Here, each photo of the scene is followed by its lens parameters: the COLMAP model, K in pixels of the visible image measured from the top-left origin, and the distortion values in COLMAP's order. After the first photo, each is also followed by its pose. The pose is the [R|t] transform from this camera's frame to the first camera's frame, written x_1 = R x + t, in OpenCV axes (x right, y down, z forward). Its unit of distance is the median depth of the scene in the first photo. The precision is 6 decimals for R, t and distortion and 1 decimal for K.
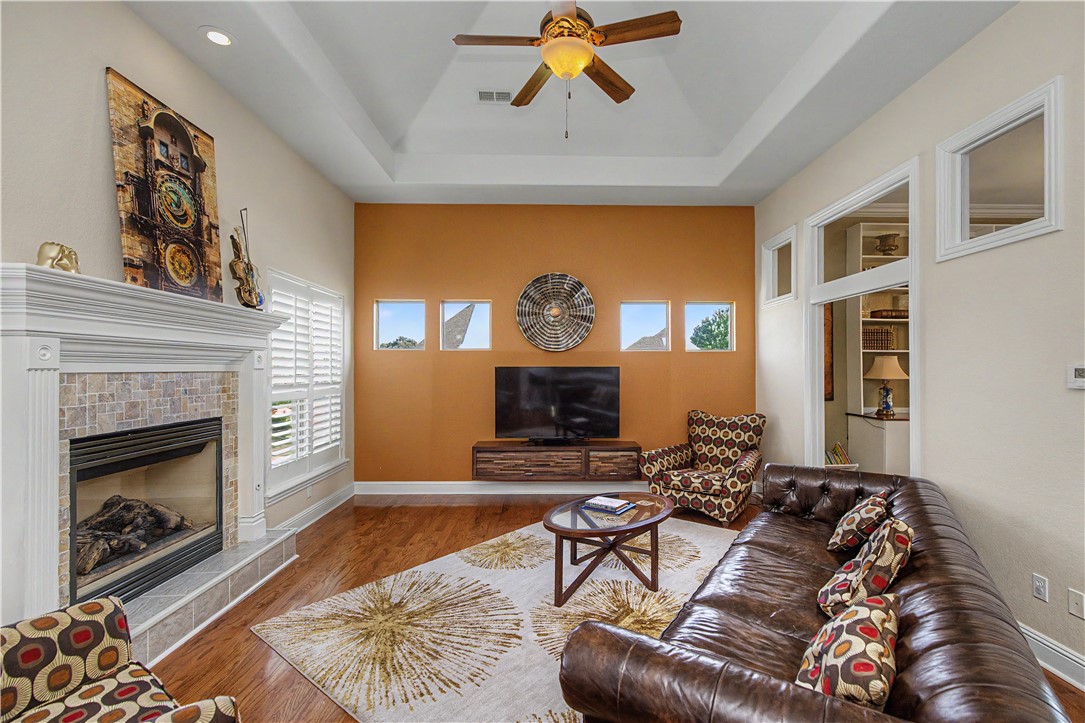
lens RADIAL K [[493.3, 0, 555.2], [0, 493.3, 364.3], [0, 0, 1]] dist [-0.005253, 0.001410]
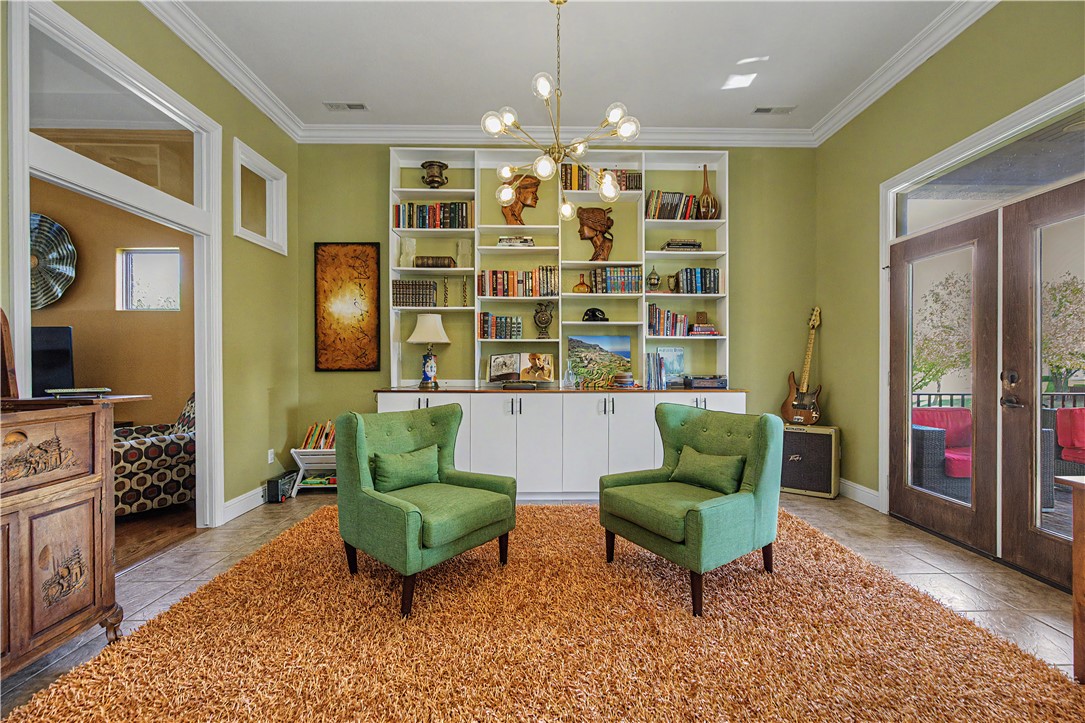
lens RADIAL K [[493.3, 0, 549.6], [0, 493.3, 366.5], [0, 0, 1]] dist [-0.005253, 0.001410]
pose [[0.999997, -0.000146, -0.002291, 1.112344], [0.000175, 0.999916, 0.012997, 0.073404], [0.002289, -0.012997, 0.999913, 0.241708]]
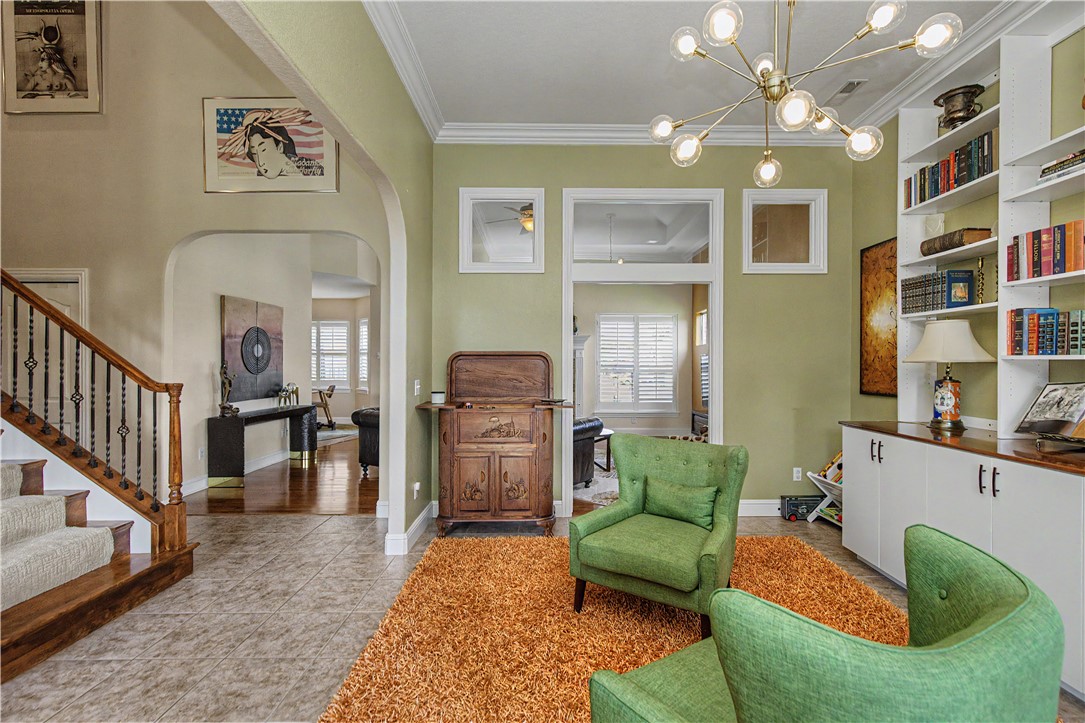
lens RADIAL K [[493.3, 0, 546.2], [0, 493.3, 364.9], [0, 0, 1]] dist [-0.005253, 0.001410]
pose [[-0.017759, 0.002484, -0.999839, 1.566411], [0.007655, 0.999968, 0.002348, 0.034697], [0.999813, -0.007612, -0.017777, 0.719300]]
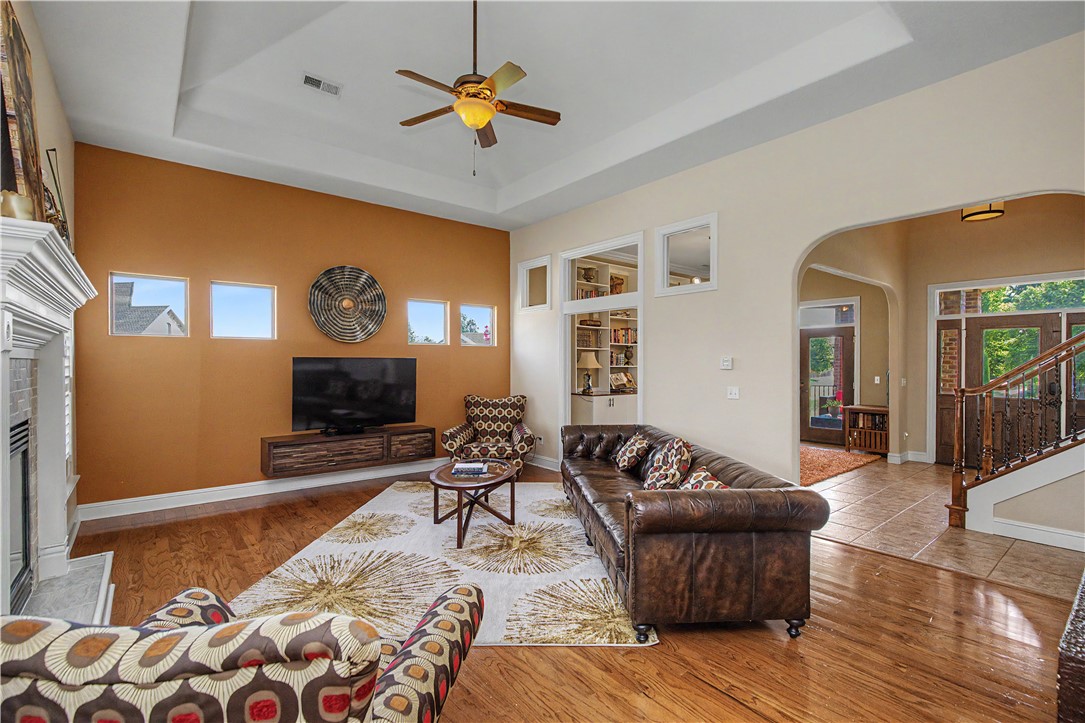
lens RADIAL K [[493.3, 0, 549.6], [0, 493.3, 365.6], [0, 0, 1]] dist [-0.005253, 0.001410]
pose [[0.782339, -0.002190, 0.622849, -0.402574], [-0.006263, 0.999916, 0.011382, 0.008379], [-0.622822, -0.012806, 0.782259, -0.076967]]
